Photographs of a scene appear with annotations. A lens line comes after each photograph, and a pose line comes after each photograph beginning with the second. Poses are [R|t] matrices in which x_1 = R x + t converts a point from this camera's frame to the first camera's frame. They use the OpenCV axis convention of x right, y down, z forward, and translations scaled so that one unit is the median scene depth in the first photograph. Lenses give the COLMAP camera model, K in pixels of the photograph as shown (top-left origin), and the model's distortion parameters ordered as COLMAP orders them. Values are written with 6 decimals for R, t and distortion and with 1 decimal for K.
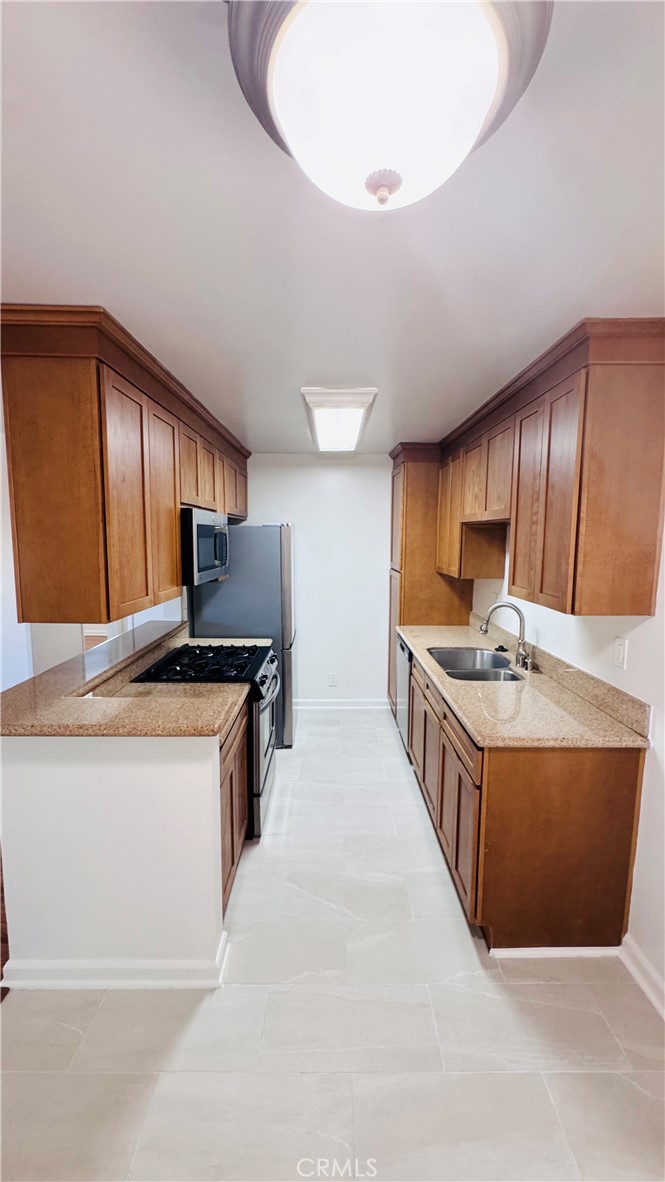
lens RADIAL K [[474.2, 0, 335.2], [0, 474.2, 589.5], [0, 0, 1]] dist [-0.001482, -0.000211]
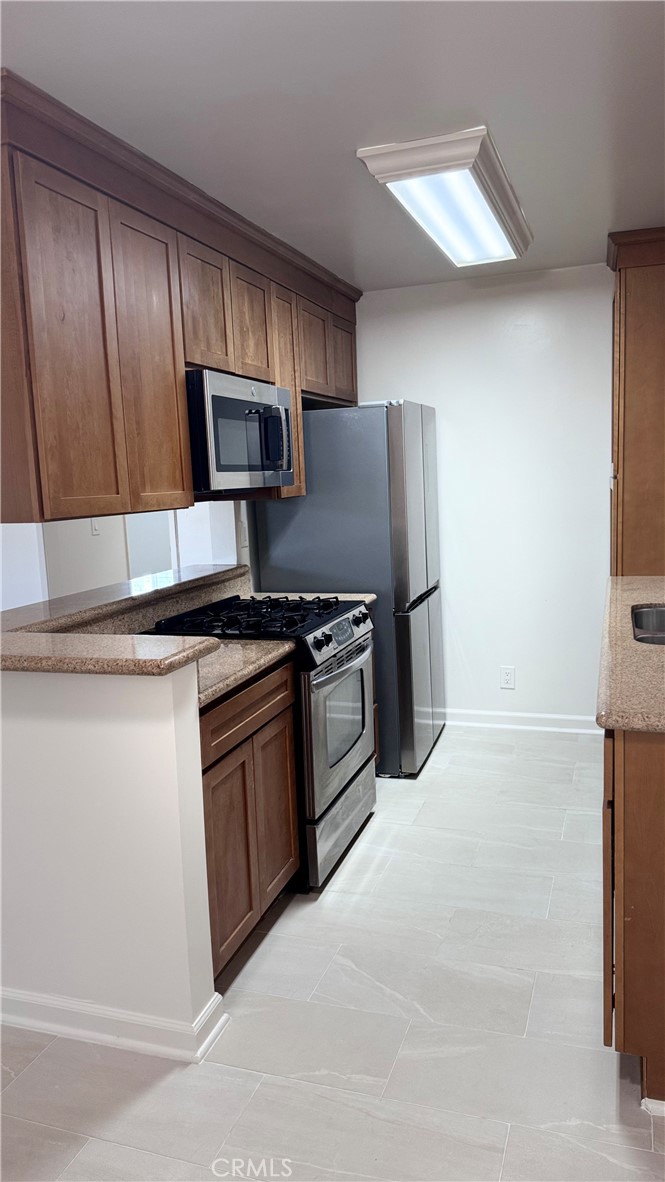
lens RADIAL K [[832.6, 0, 331.3], [0, 832.6, 589.0], [0, 0, 1]] dist [0.097496, -0.153051]
pose [[0.942465, -0.001877, -0.334299, 0.246477], [0.011863, 0.999542, 0.027833, 0.098342], [0.334094, -0.030197, 0.942056, -0.034796]]
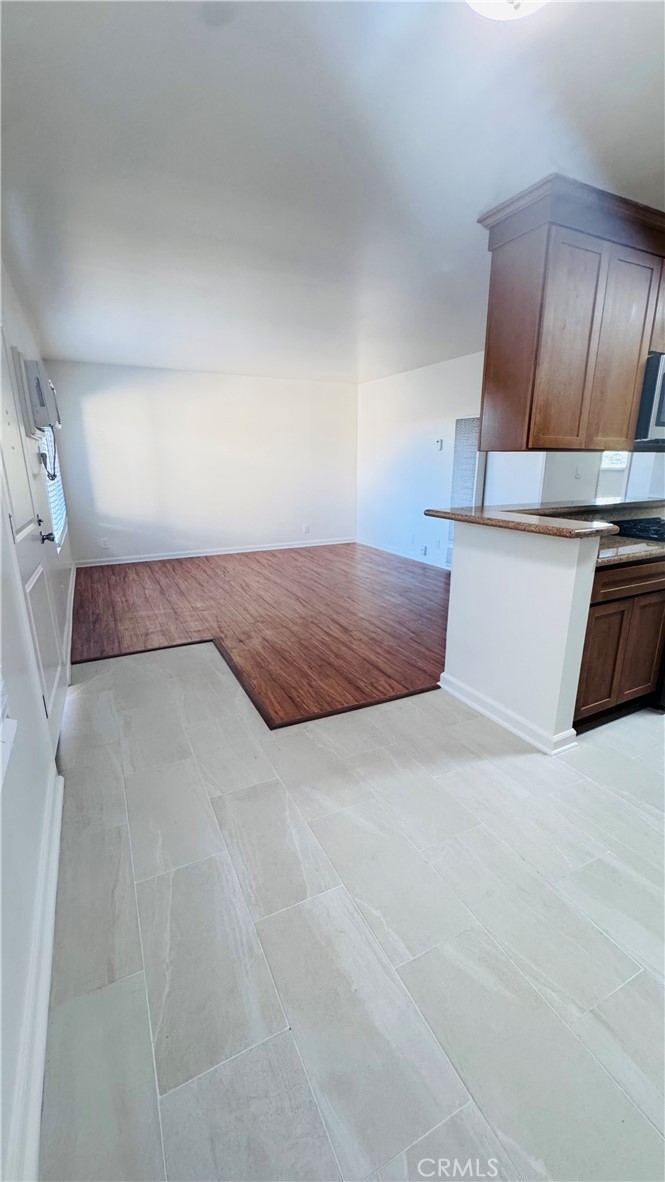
lens RADIAL K [[477.6, 0, 334.8], [0, 477.6, 590.2], [0, 0, 1]] dist [-0.000203, -0.000131]
pose [[0.447596, 0.224006, -0.865725, 0.350606], [-0.094662, 0.974546, 0.203221, 0.160258], [0.889211, -0.009010, 0.457408, -0.047228]]
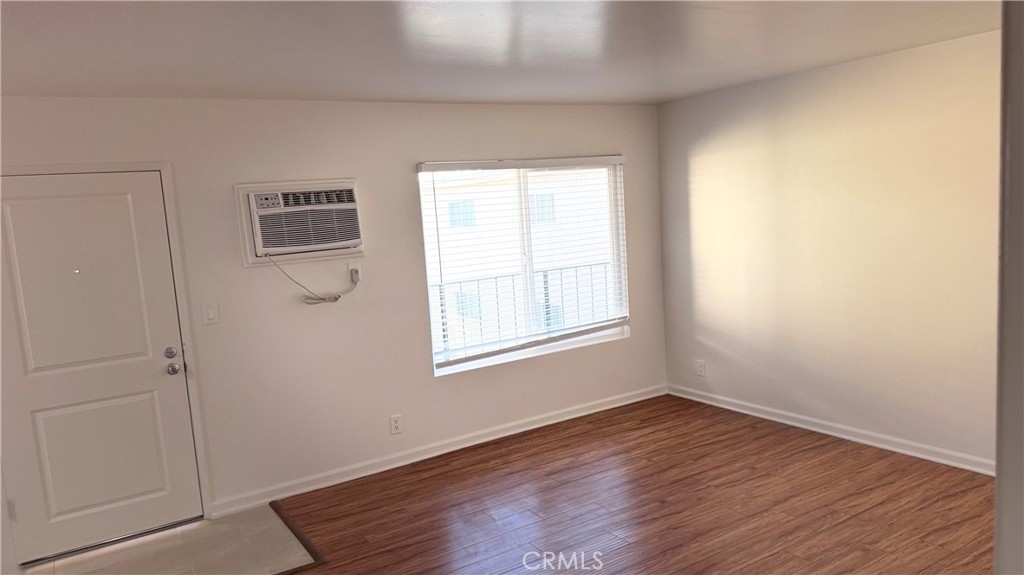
lens RADIAL K [[723.1, 0, 512.0], [0, 723.1, 287.5], [0, 0, 1]] dist [0.092059, -0.143033]
pose [[-0.844556, 0.108990, -0.524258, -0.670853], [-0.002993, 0.978090, 0.208160, -0.208951], [0.535459, 0.177372, -0.825726, 1.627994]]
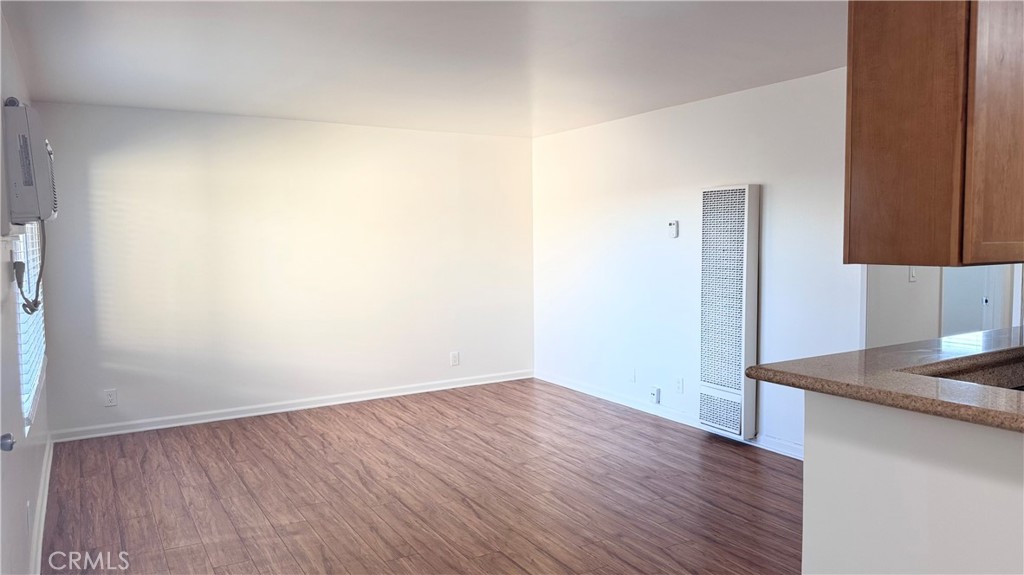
lens RADIAL K [[723.1, 0, 512.0], [0, 723.1, 287.5], [0, 0, 1]] dist [0.092059, -0.143033]
pose [[0.507145, 0.045596, -0.860654, 0.081873], [-0.081884, 0.996632, 0.004550, 0.105287], [0.857962, 0.068166, 0.509171, -0.079229]]
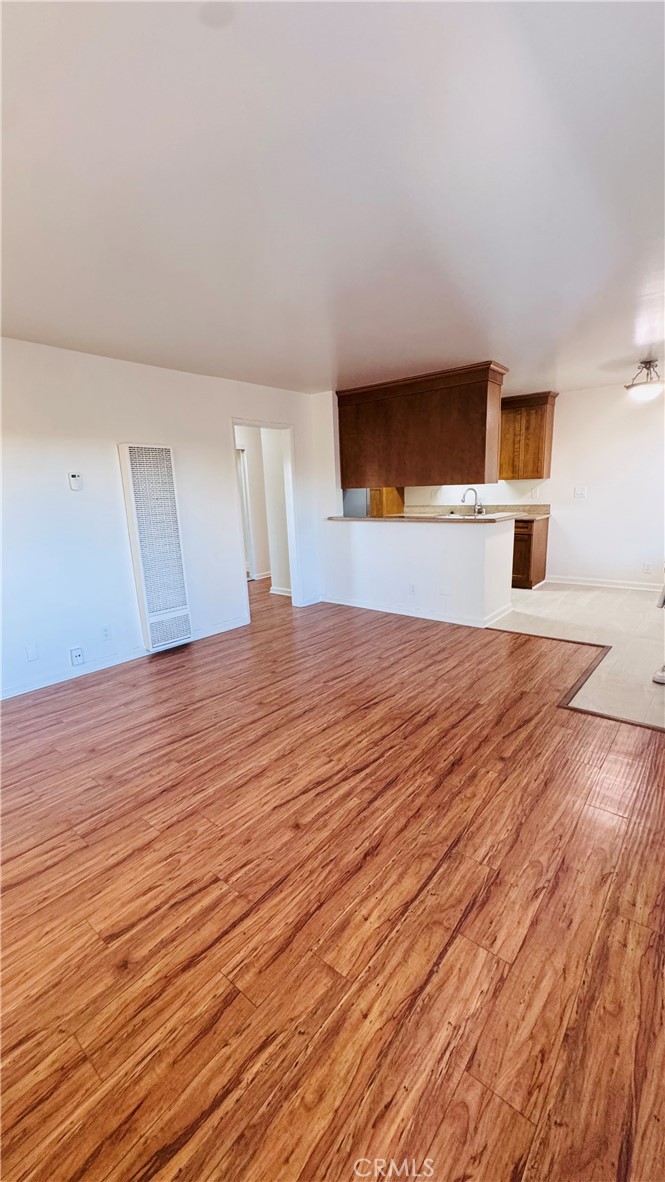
lens RADIAL K [[474.2, 0, 335.2], [0, 474.2, 589.5], [0, 0, 1]] dist [-0.001482, -0.000211]
pose [[0.635252, -0.195308, 0.747201, -2.257484], [0.131364, 0.980722, 0.144665, 0.108741], [-0.761051, 0.006257, 0.648662, -0.044584]]
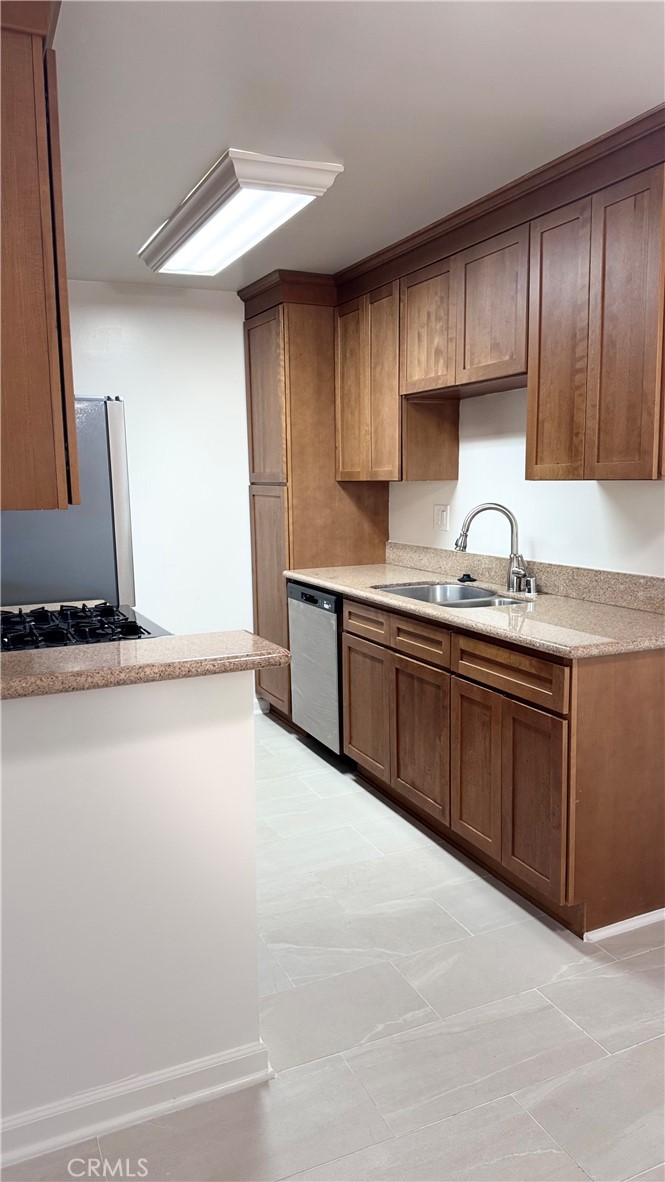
lens RADIAL K [[834.6, 0, 326.1], [0, 834.6, 590.2], [0, 0, 1]] dist [0.092059, -0.143033]
pose [[0.914025, -0.077206, 0.398242, -0.423362], [0.068565, 0.997000, 0.035920, 0.108212], [-0.399821, -0.005526, 0.916577, -0.051495]]
